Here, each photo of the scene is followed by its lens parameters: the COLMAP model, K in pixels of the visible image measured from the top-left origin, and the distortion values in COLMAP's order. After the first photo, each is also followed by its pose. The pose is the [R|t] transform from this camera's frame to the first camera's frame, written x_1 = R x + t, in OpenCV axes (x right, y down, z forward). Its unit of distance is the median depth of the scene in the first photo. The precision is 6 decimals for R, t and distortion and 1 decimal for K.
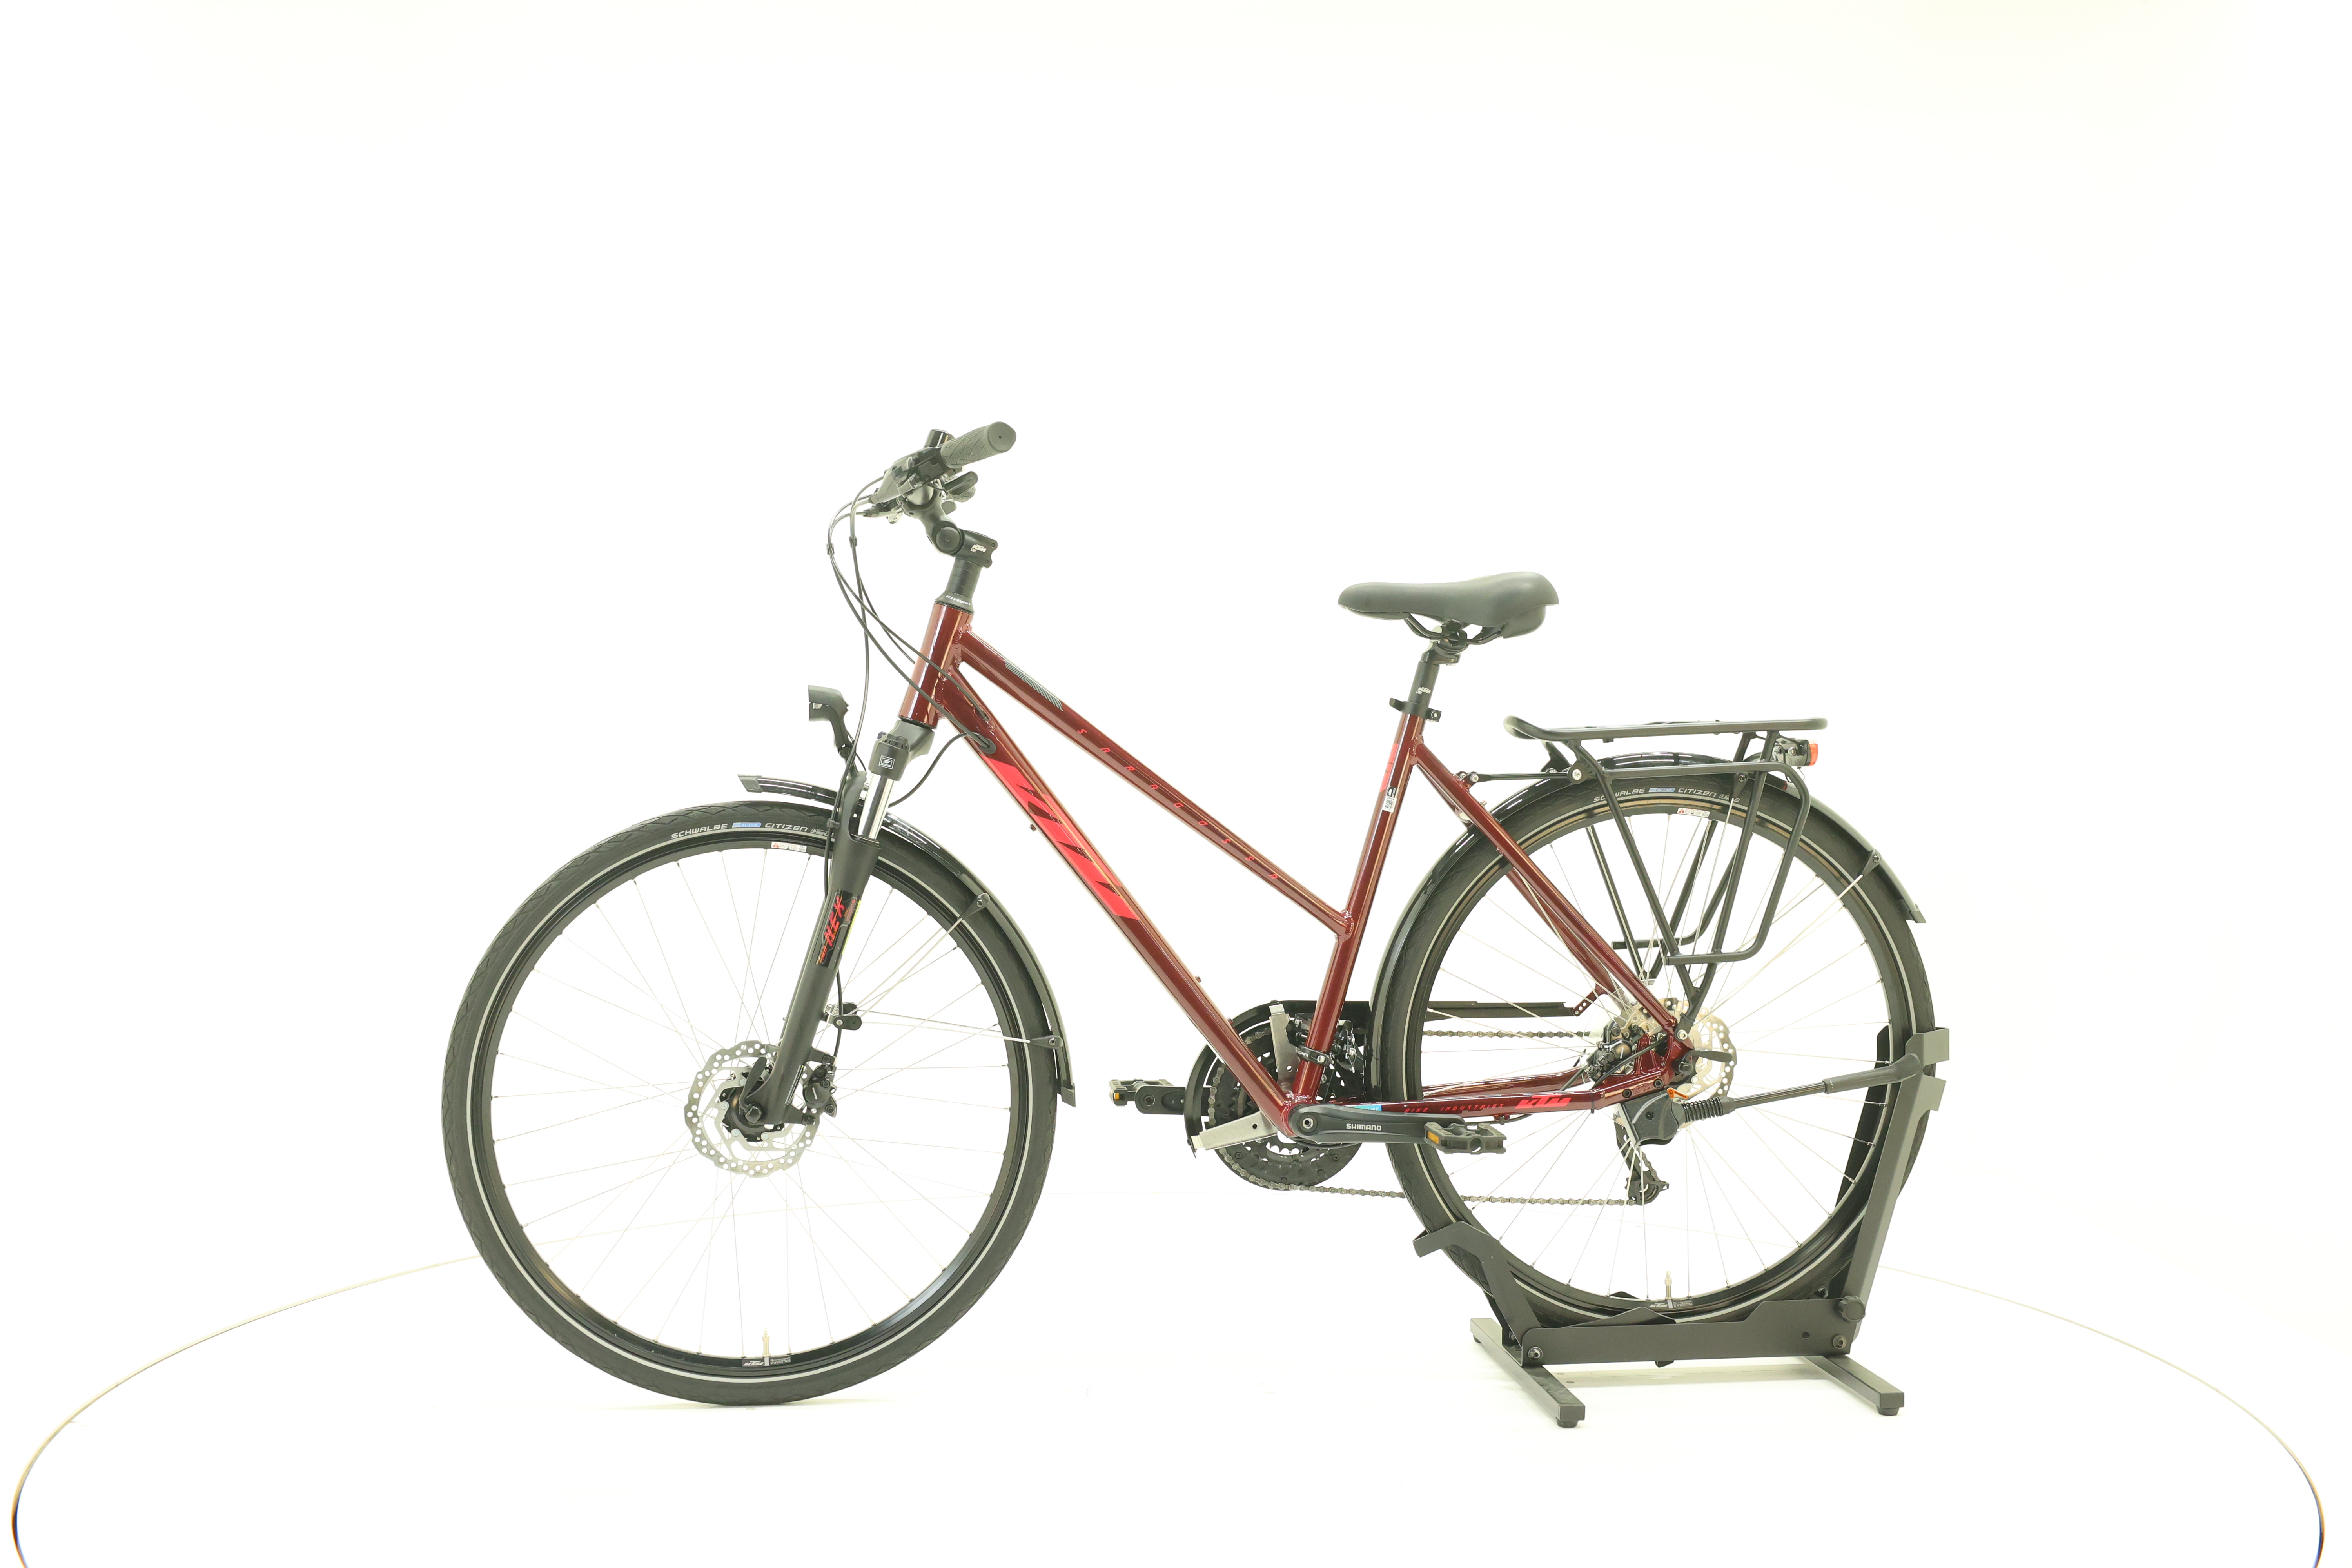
lens RADIAL K [[2574.6, 0, 1175.6], [0, 2574.6, 782.6], [0, 0, 1]] dist [-0.002222, -0.000731]
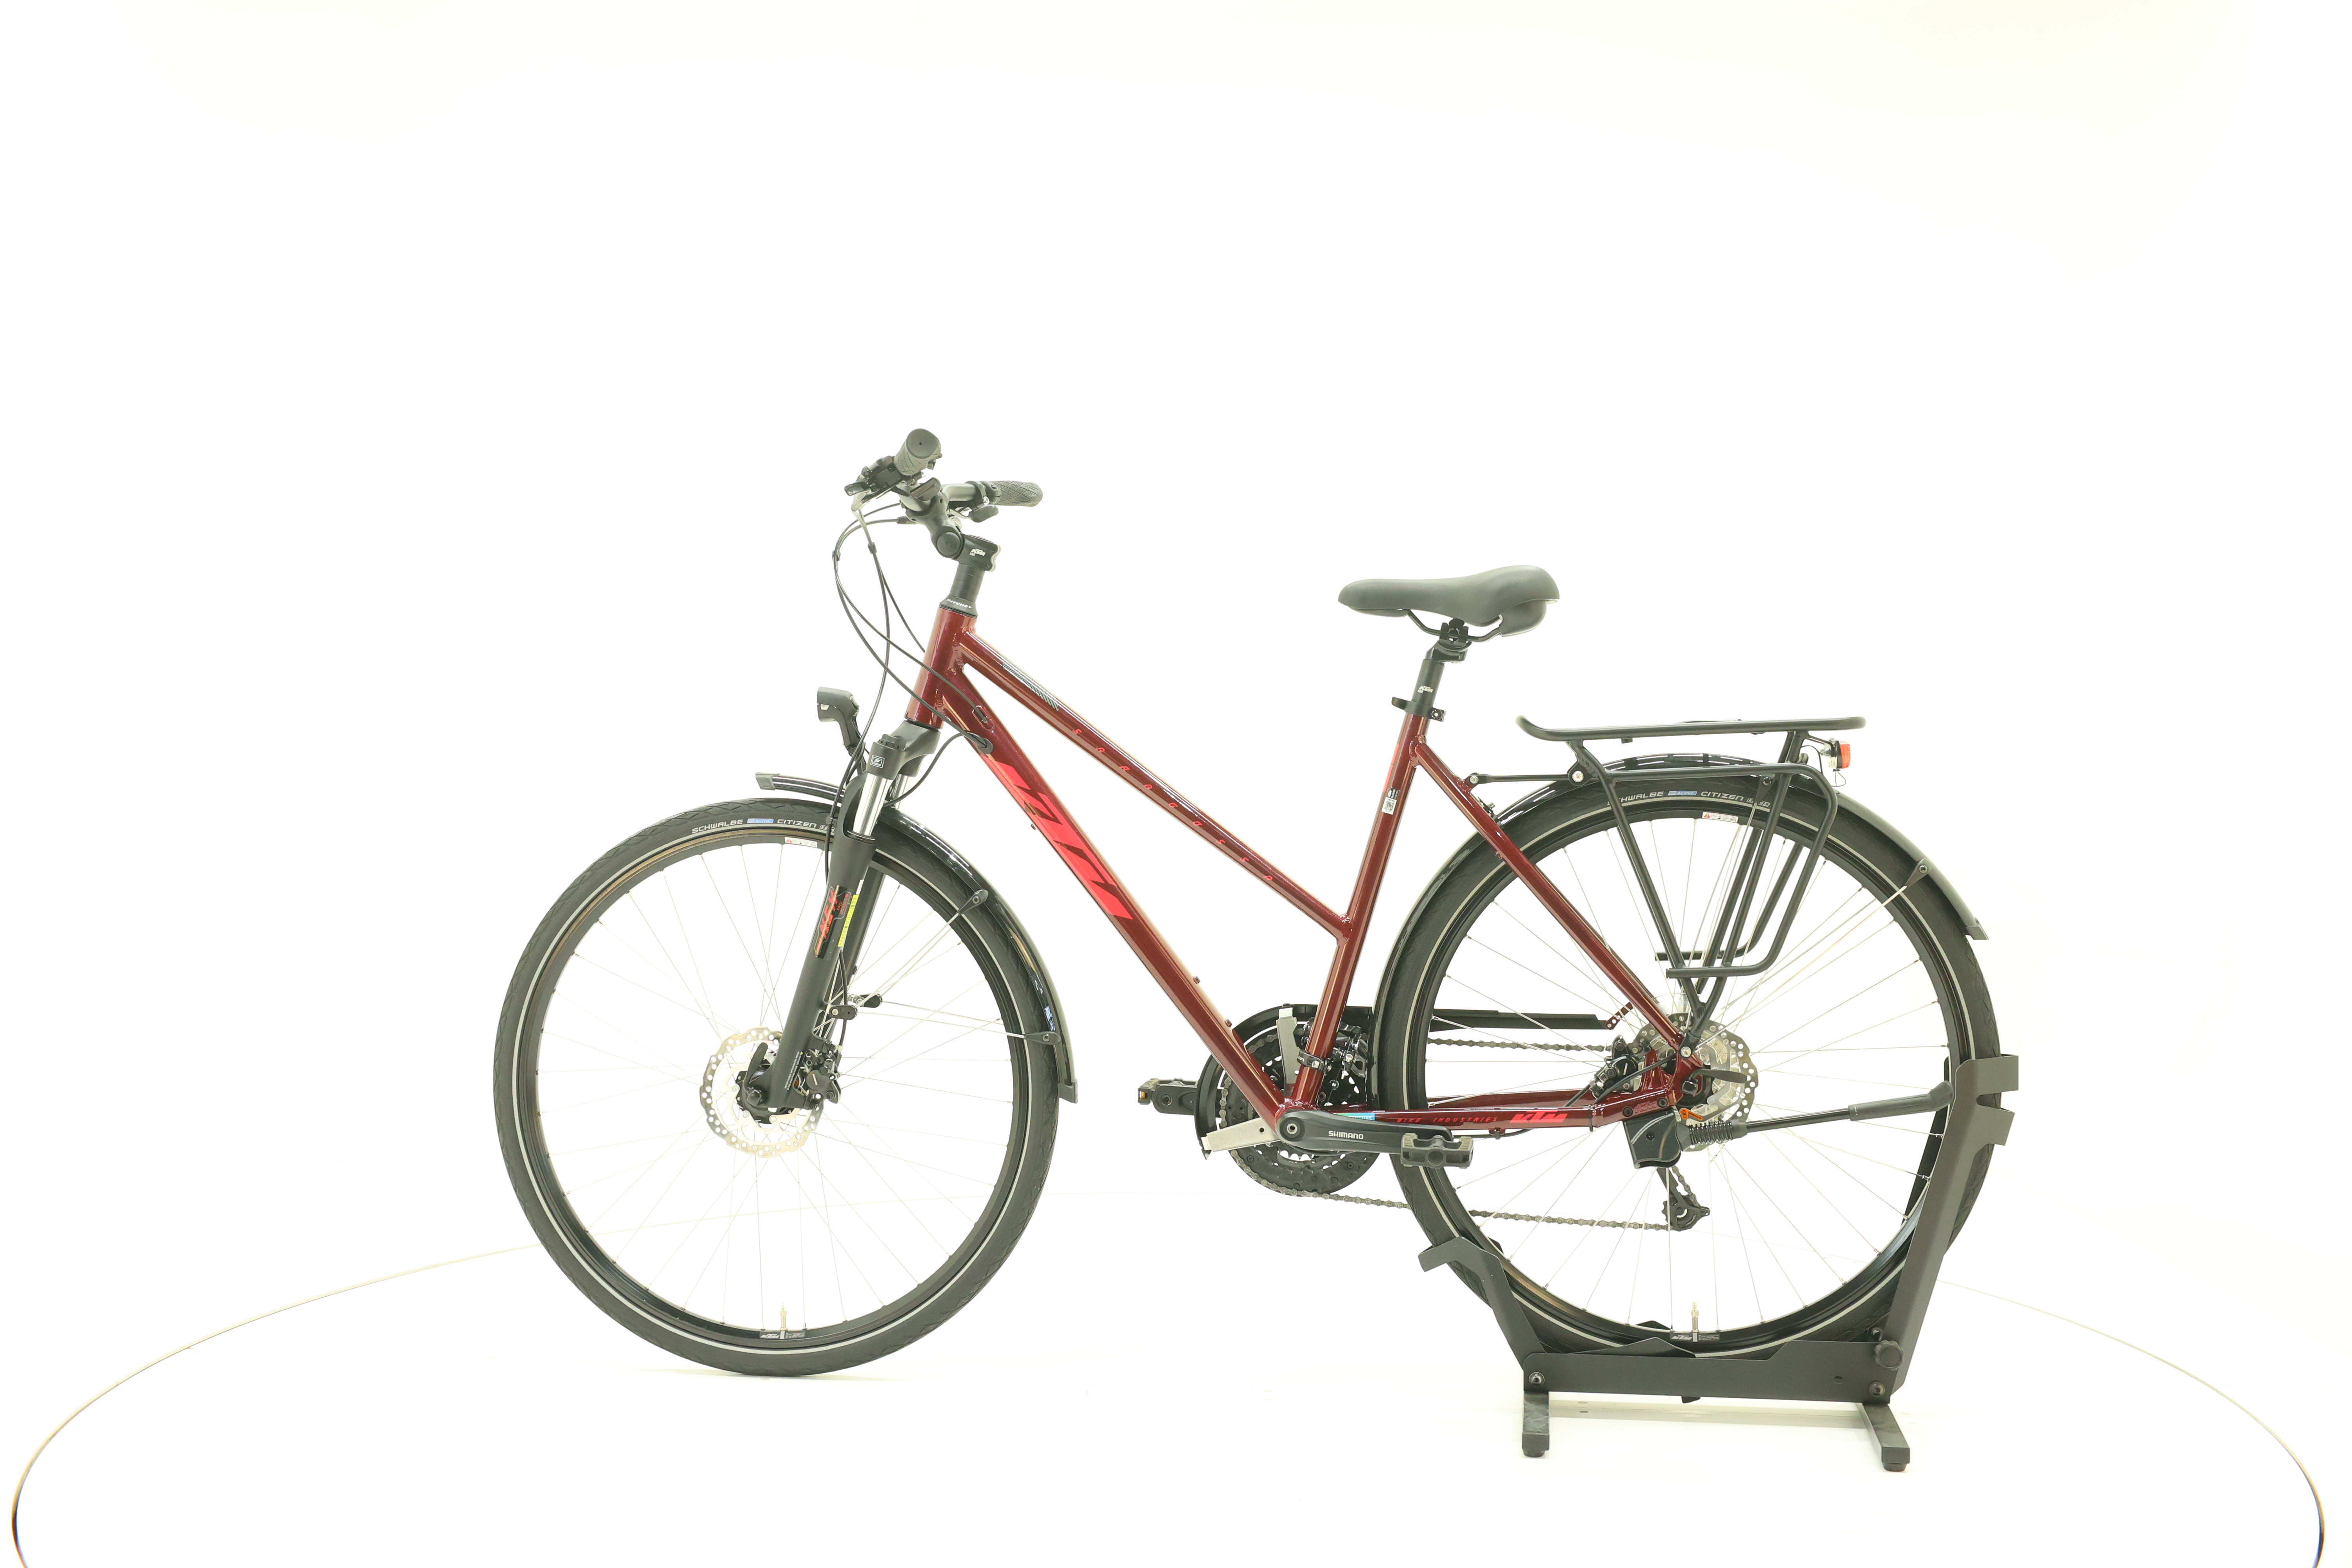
lens RADIAL K [[2574.6, 0, 1175.6], [0, 2574.6, 782.6], [0, 0, 1]] dist [-0.002222, -0.000731]
pose [[0.960989, 0.005048, -0.276541, 0.274147], [-0.005220, 0.999986, 0.000112, -0.000089], [0.276537, 0.001336, 0.961002, 0.039409]]
